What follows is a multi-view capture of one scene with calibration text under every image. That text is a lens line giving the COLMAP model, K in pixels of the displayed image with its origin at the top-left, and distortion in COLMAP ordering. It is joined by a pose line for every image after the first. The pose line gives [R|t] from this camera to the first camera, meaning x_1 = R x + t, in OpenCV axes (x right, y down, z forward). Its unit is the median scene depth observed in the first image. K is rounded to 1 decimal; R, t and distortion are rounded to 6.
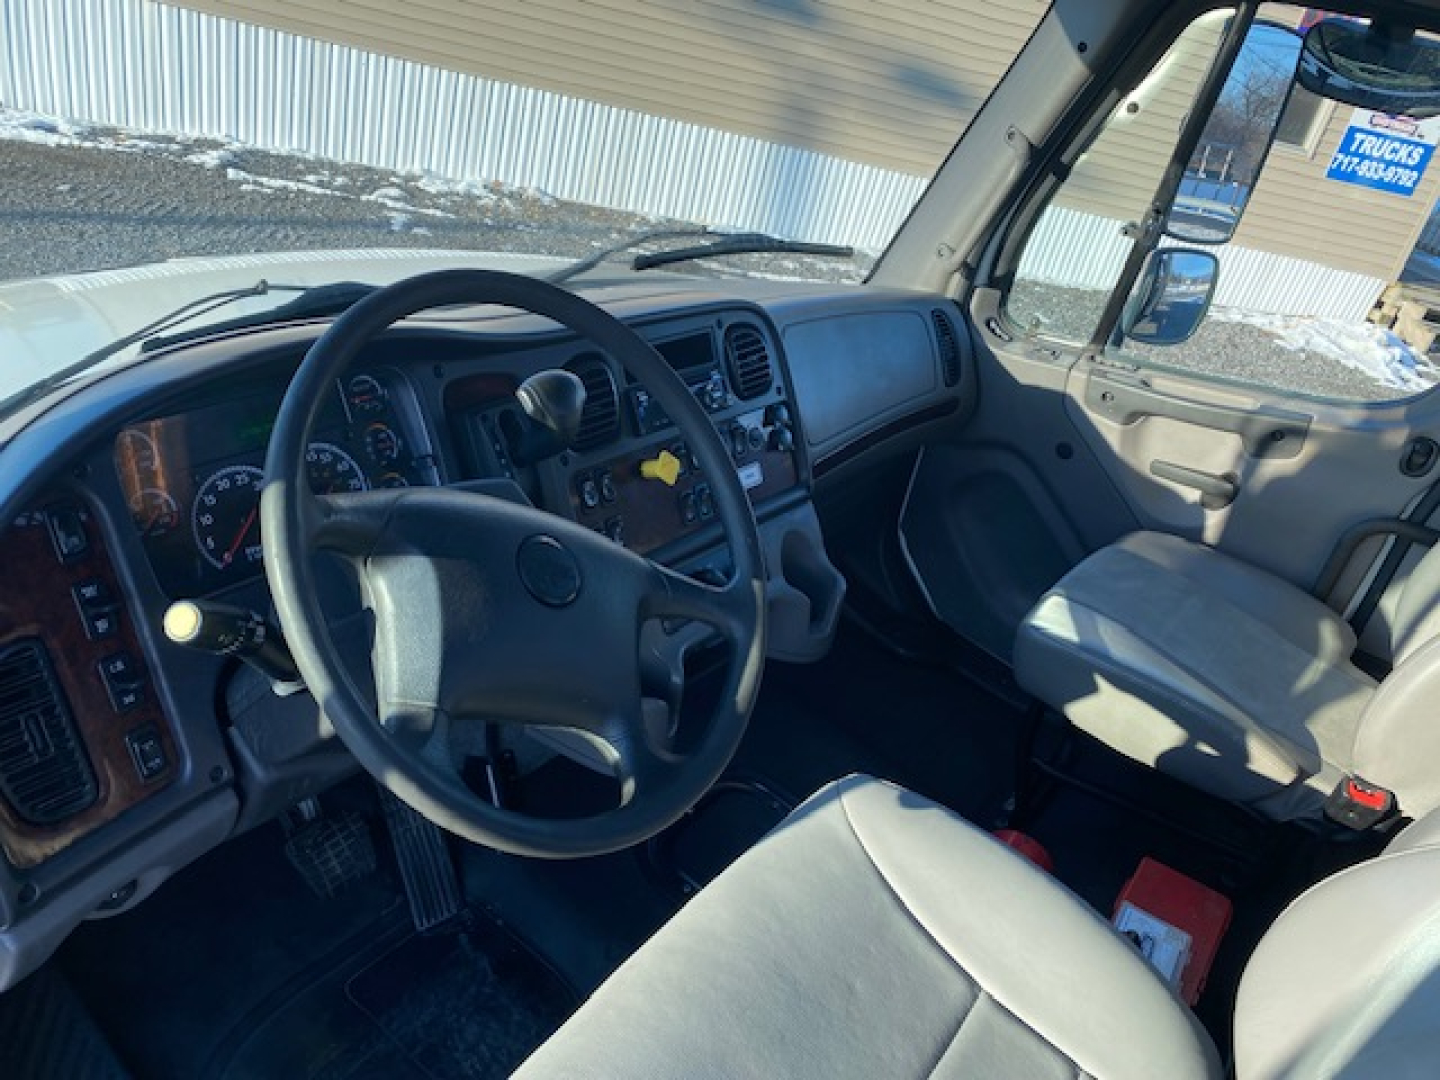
lens RADIAL K [[1098.0, 0, 720.0], [0, 1098.0, 540.0], [0, 0, 1]] dist [0.009713, -0.024806]
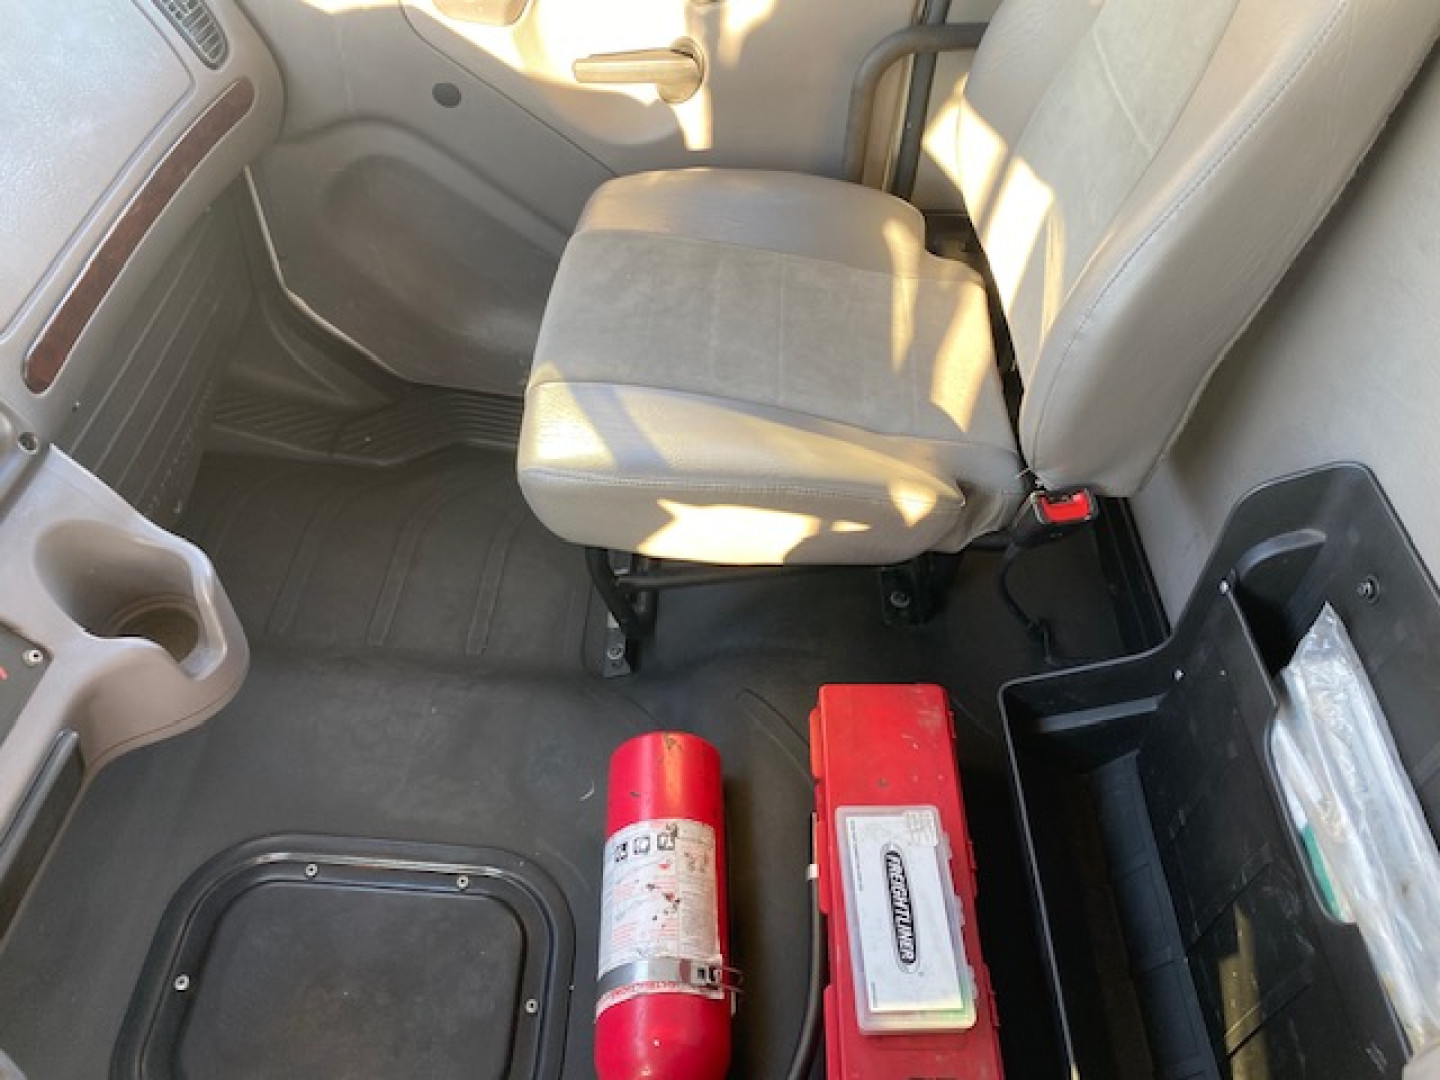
lens RADIAL K [[1098.0, 0, 720.0], [0, 1098.0, 540.0], [0, 0, 1]] dist [0.009713, -0.024806]
pose [[0.814865, -0.509116, 0.277121, 0.154854], [0.376273, 0.828257, 0.415221, -0.085939], [-0.440923, -0.234076, 0.866484, 0.368830]]
